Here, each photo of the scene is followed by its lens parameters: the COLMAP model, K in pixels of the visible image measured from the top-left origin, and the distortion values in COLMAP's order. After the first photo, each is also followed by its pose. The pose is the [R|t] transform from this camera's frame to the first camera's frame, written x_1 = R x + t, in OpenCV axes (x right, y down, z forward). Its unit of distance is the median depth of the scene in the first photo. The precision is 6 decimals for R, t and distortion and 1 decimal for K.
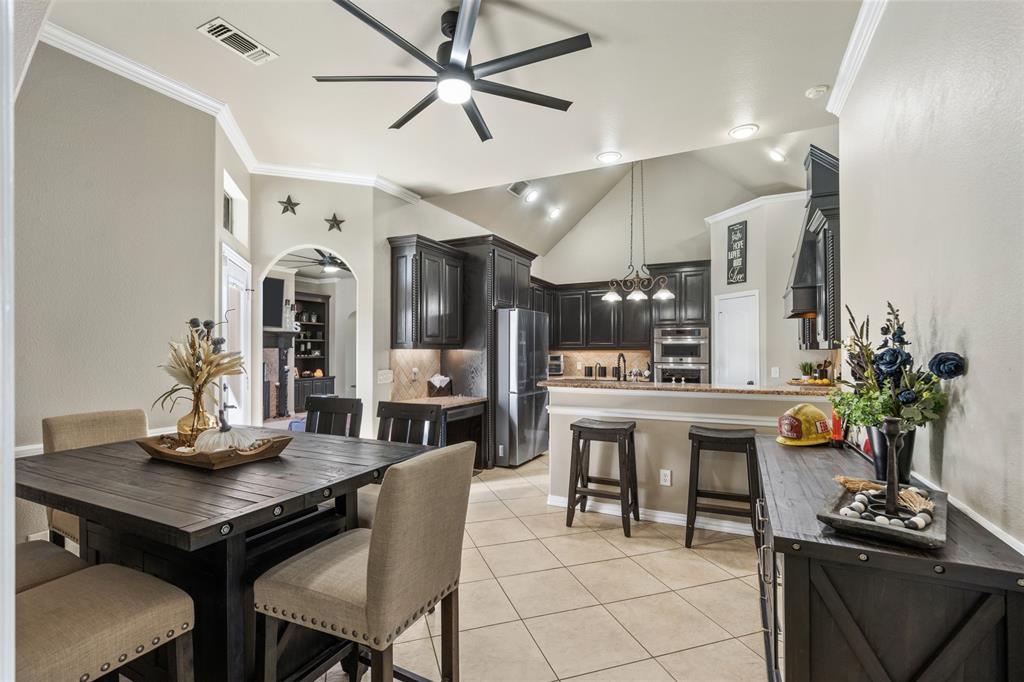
lens RADIAL K [[468.5, 0, 505.0], [0, 468.5, 345.6], [0, 0, 1]] dist [-0.009489, -0.000064]
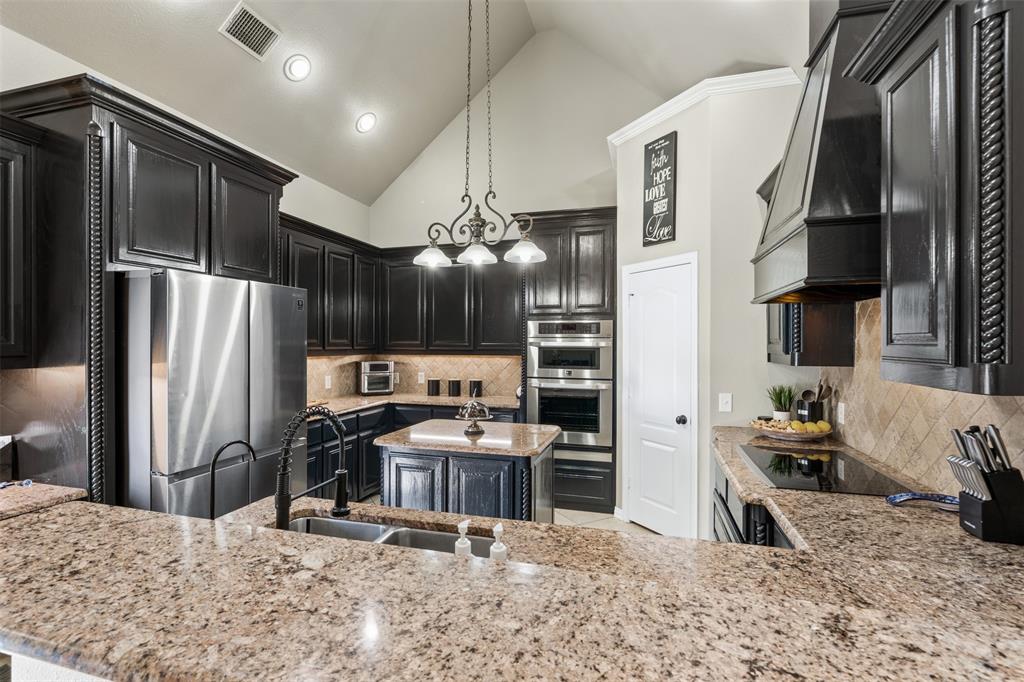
lens RADIAL K [[468.5, 0, 505.0], [0, 468.5, 345.6], [0, 0, 1]] dist [-0.009489, -0.000064]
pose [[0.984634, 0.000343, 0.174632, 0.205557], [-0.003709, 0.999814, 0.018952, -0.017709], [-0.174593, -0.019308, 0.984451, 0.456142]]
